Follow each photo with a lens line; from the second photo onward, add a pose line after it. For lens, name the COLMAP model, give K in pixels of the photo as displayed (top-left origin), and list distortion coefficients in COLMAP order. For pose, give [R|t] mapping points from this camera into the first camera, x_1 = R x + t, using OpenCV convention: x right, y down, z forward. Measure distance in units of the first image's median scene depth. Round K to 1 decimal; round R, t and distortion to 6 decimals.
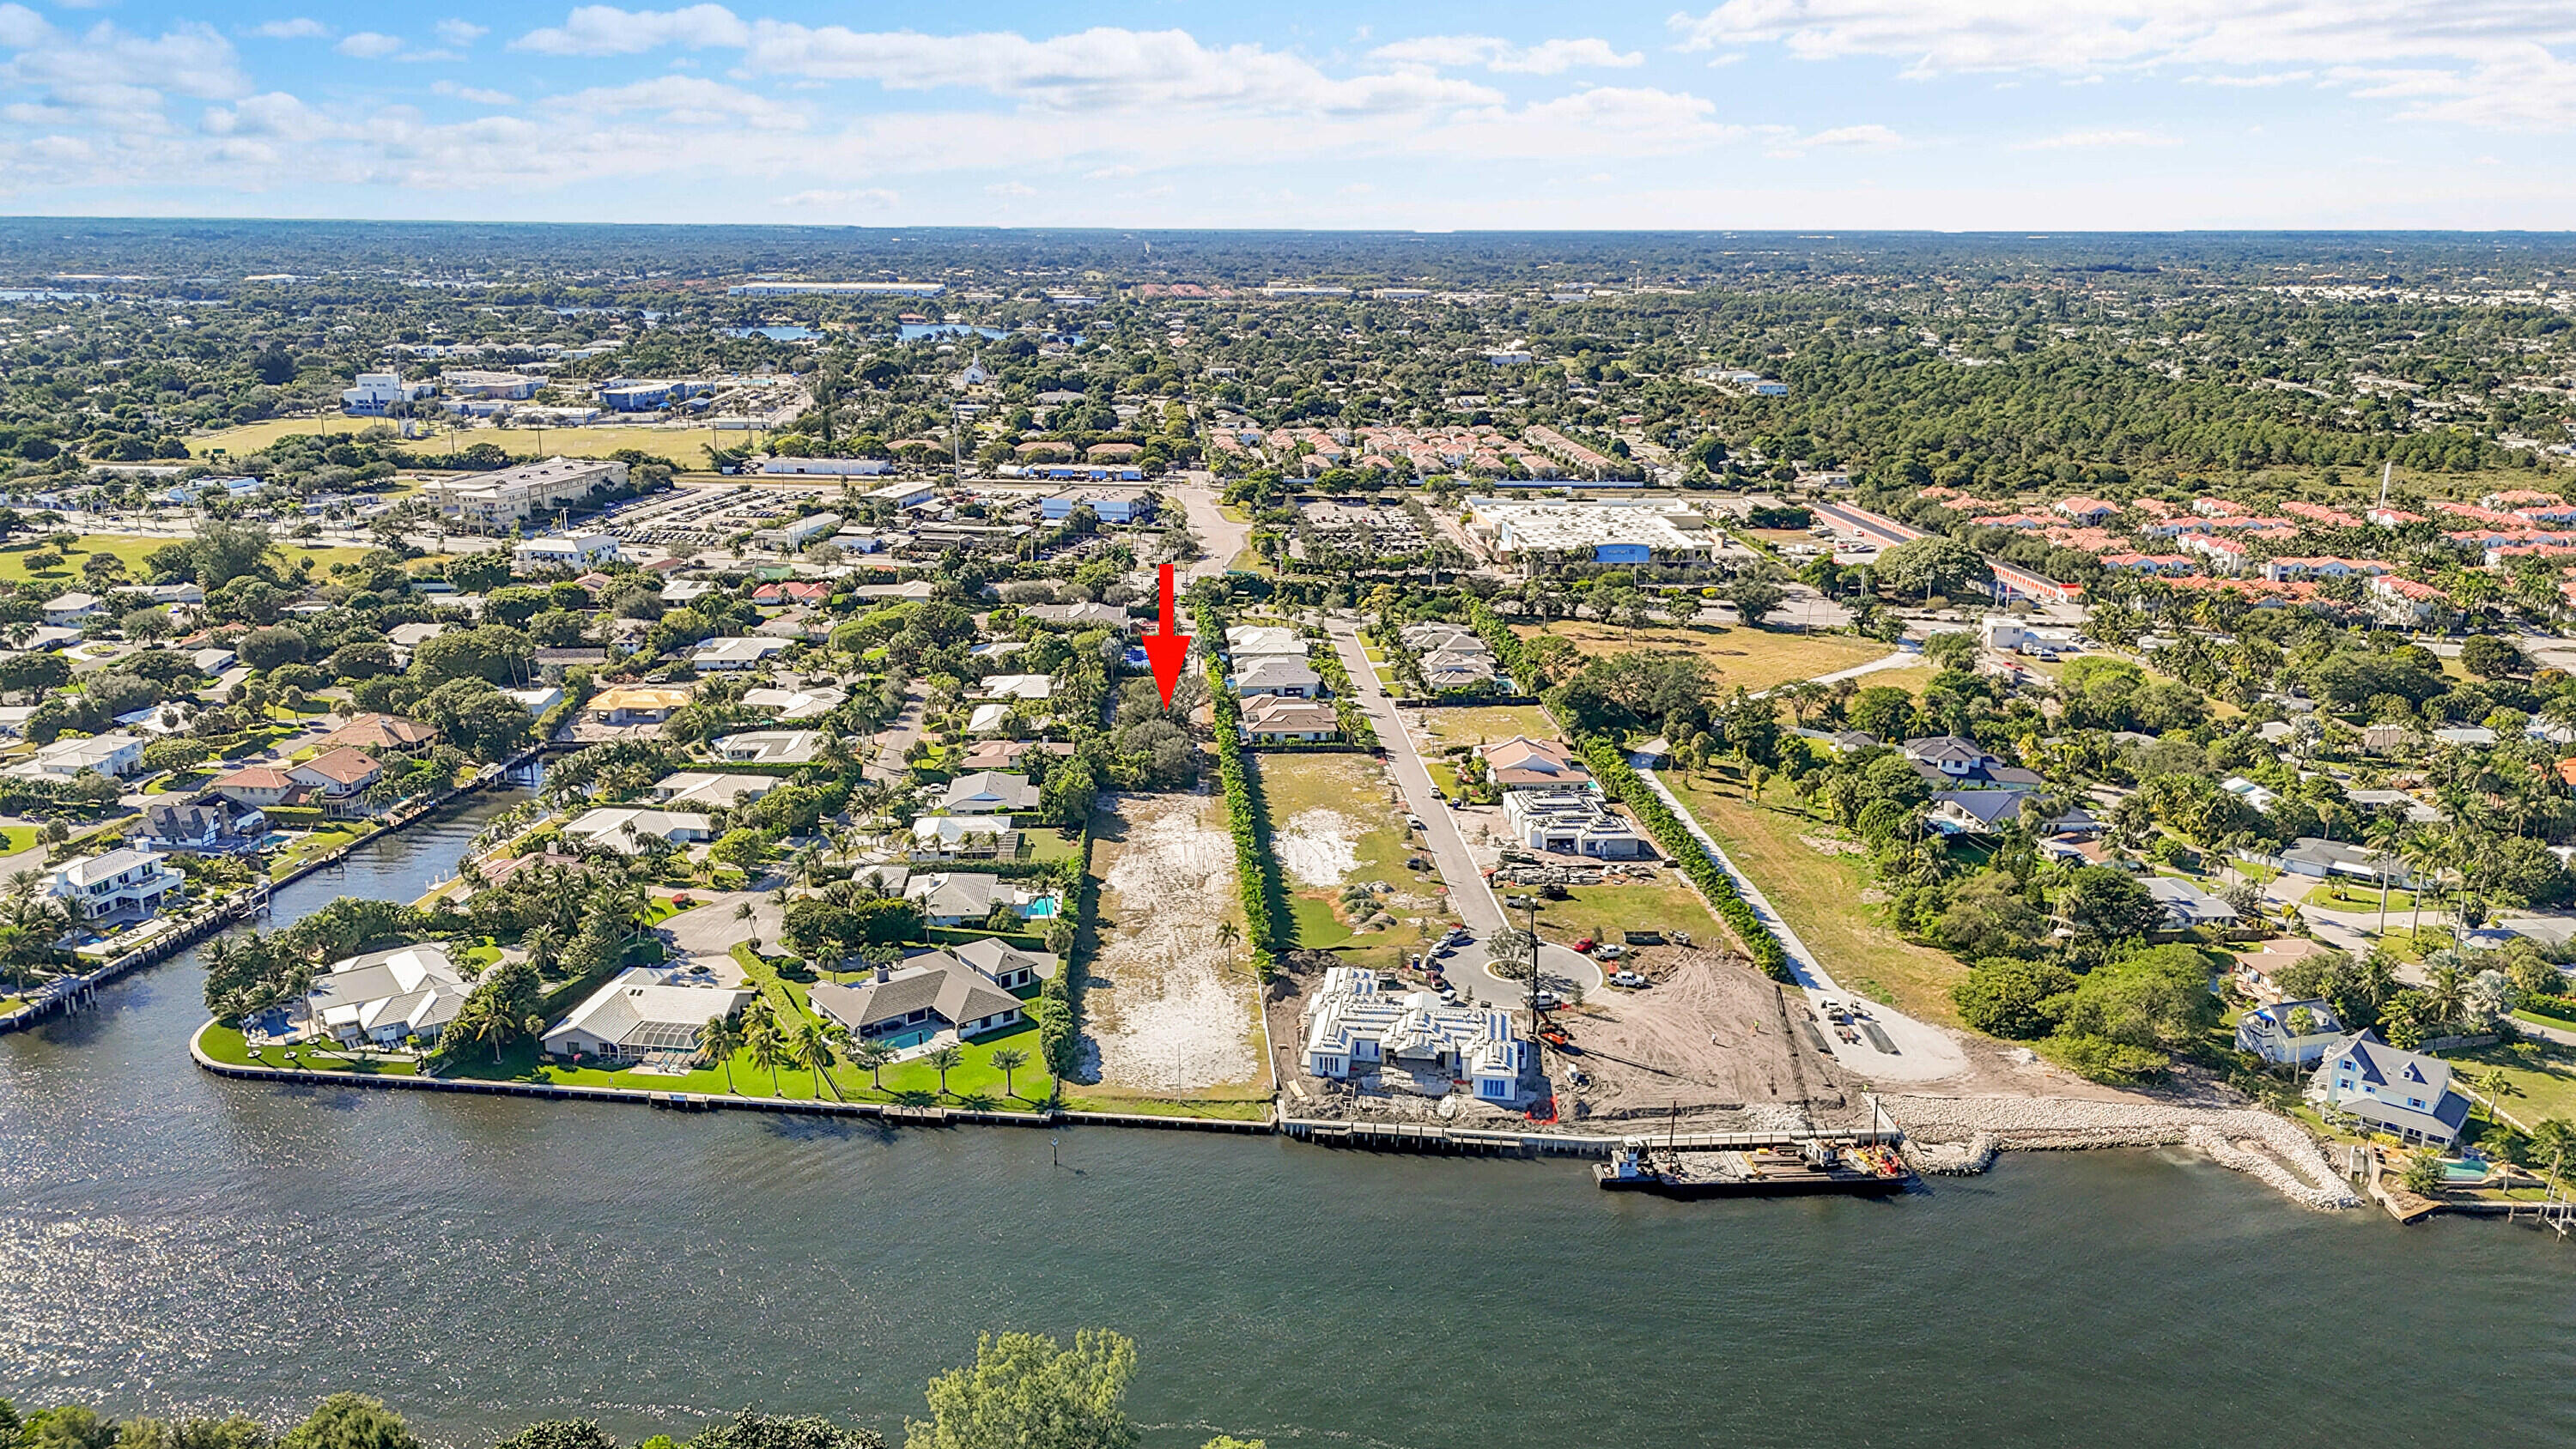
lens RADIAL K [[1890.6, 0, 1288.0], [0, 1890.6, 724.5], [0, 0, 1]] dist [0.078990, -0.077590]
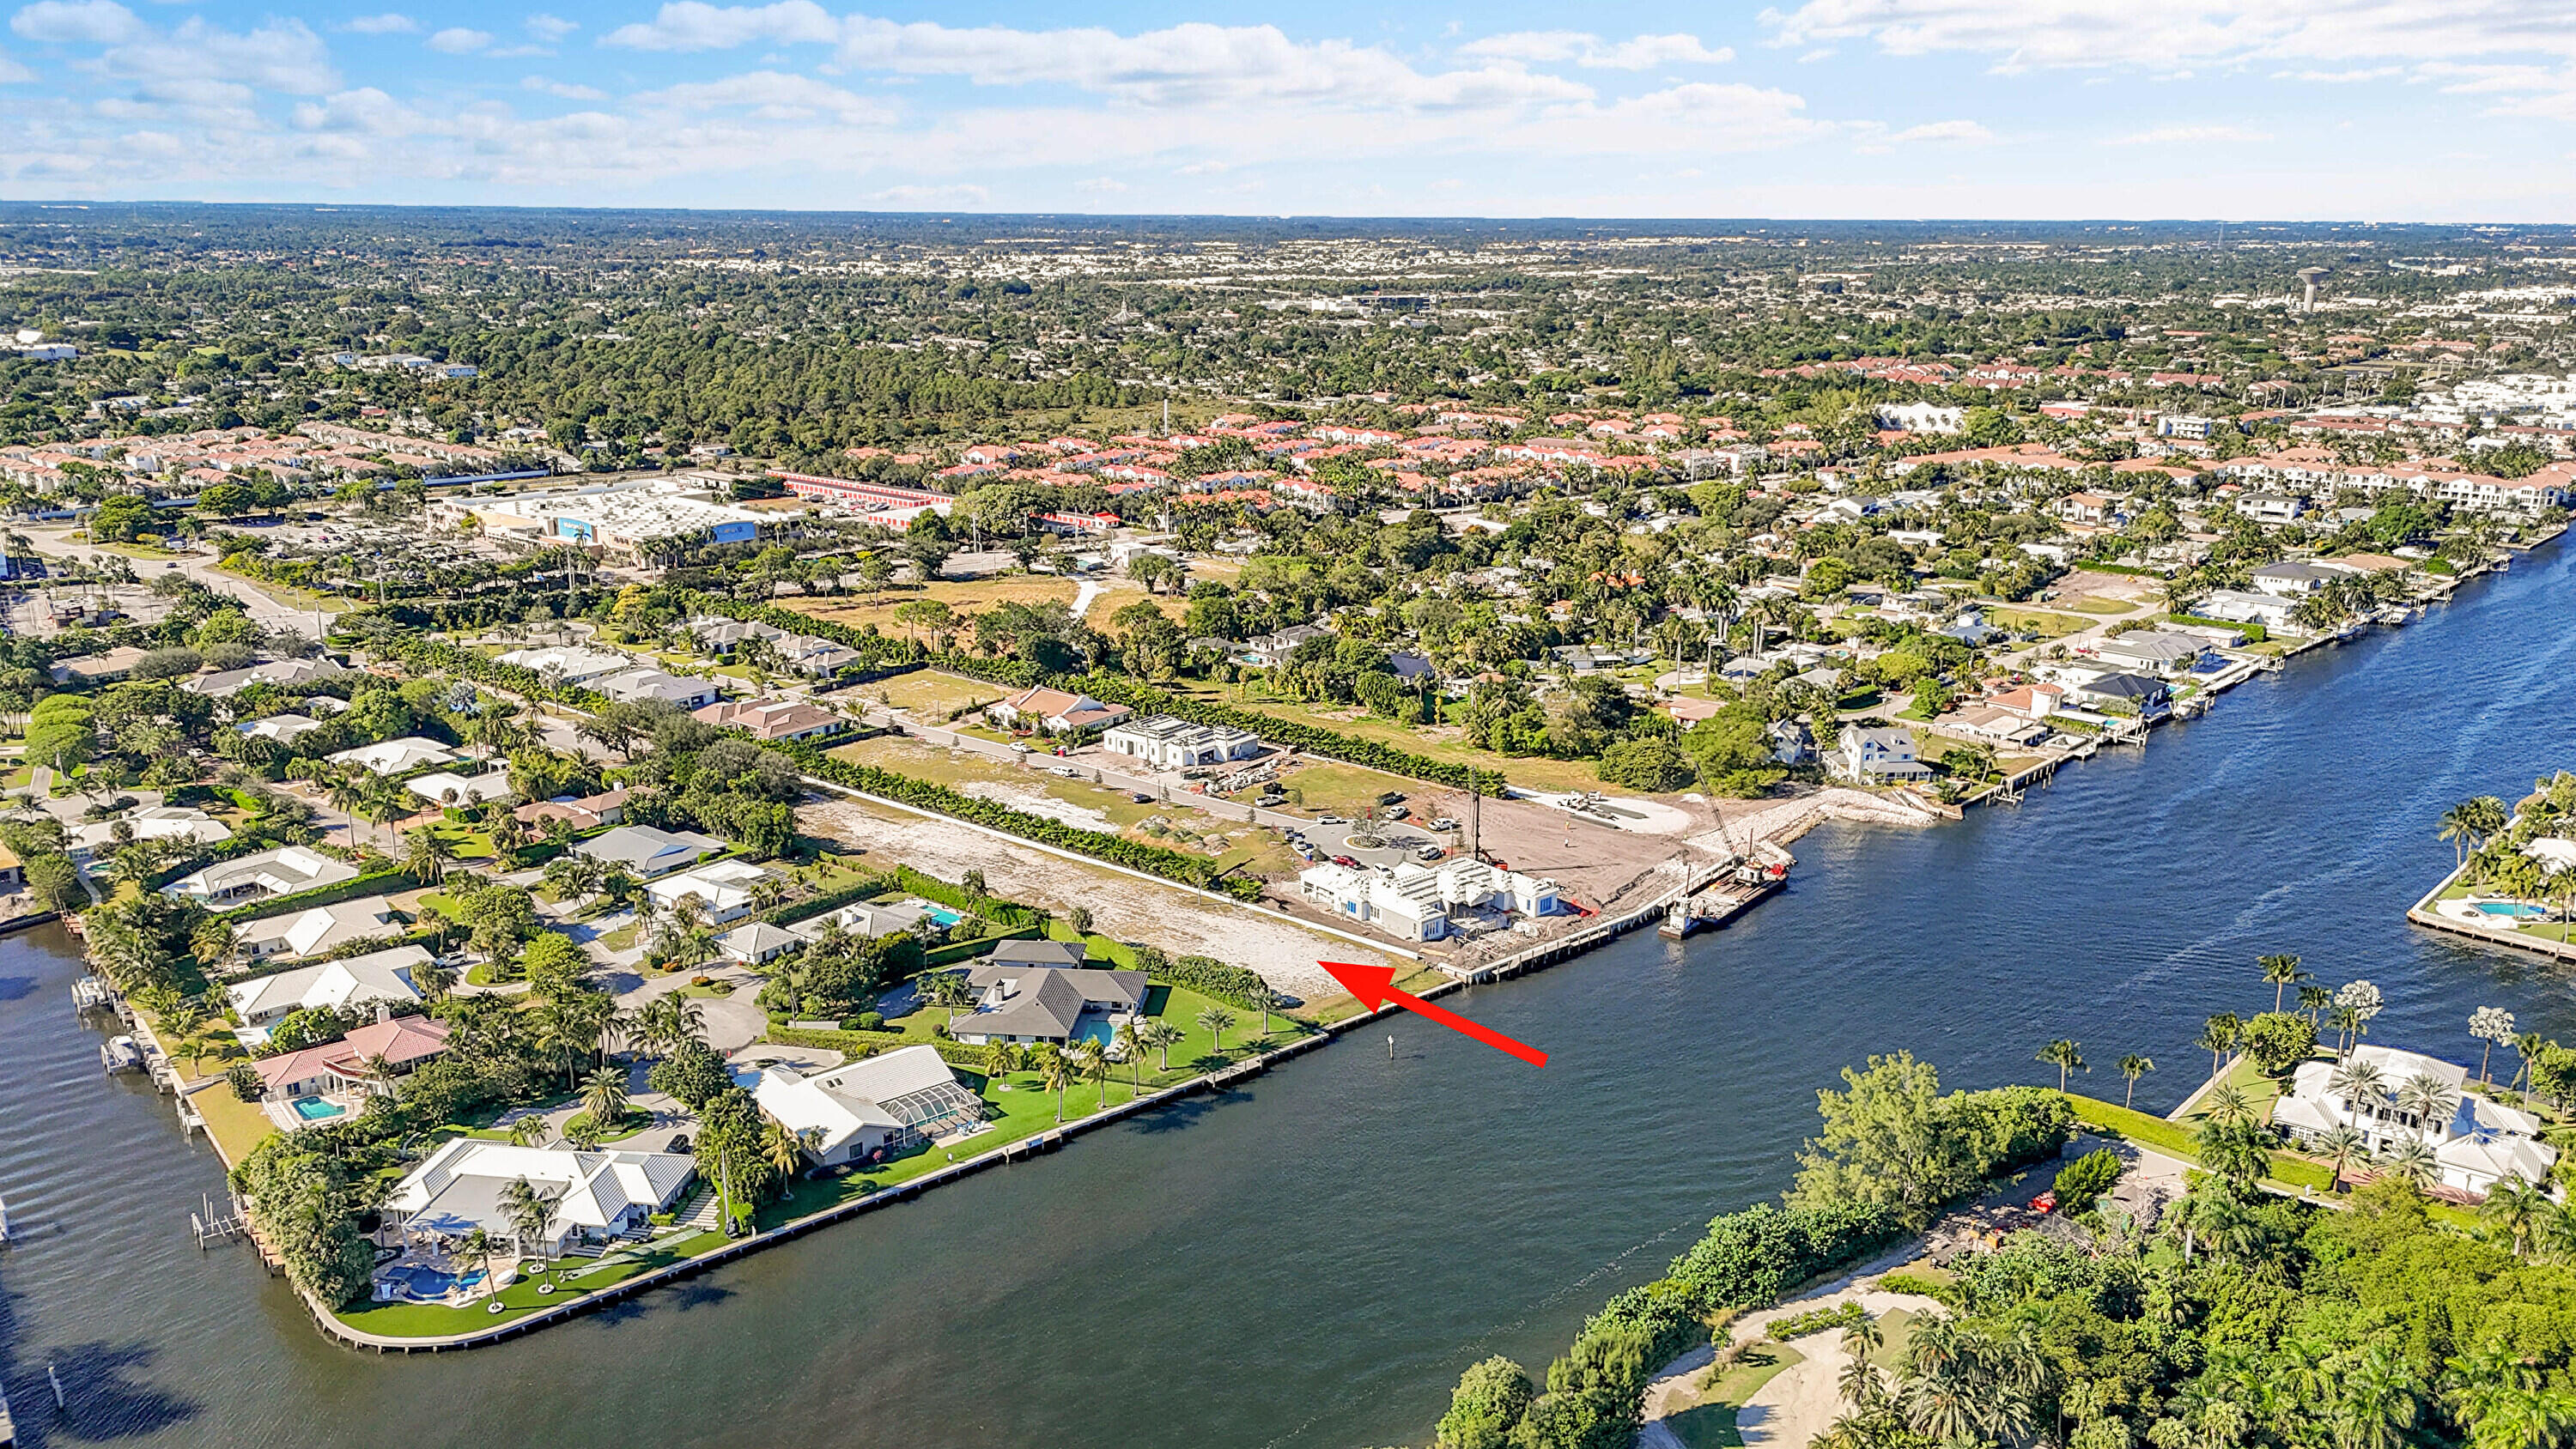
lens RADIAL K [[1890.6, 0, 1288.0], [0, 1890.6, 724.5], [0, 0, 1]] dist [0.078990, -0.077590]
pose [[0.666297, -0.191757, 0.720609, -0.853126], [0.182060, 0.978958, 0.092166, -0.069756], [-0.723120, 0.069784, 0.687188, 0.241294]]
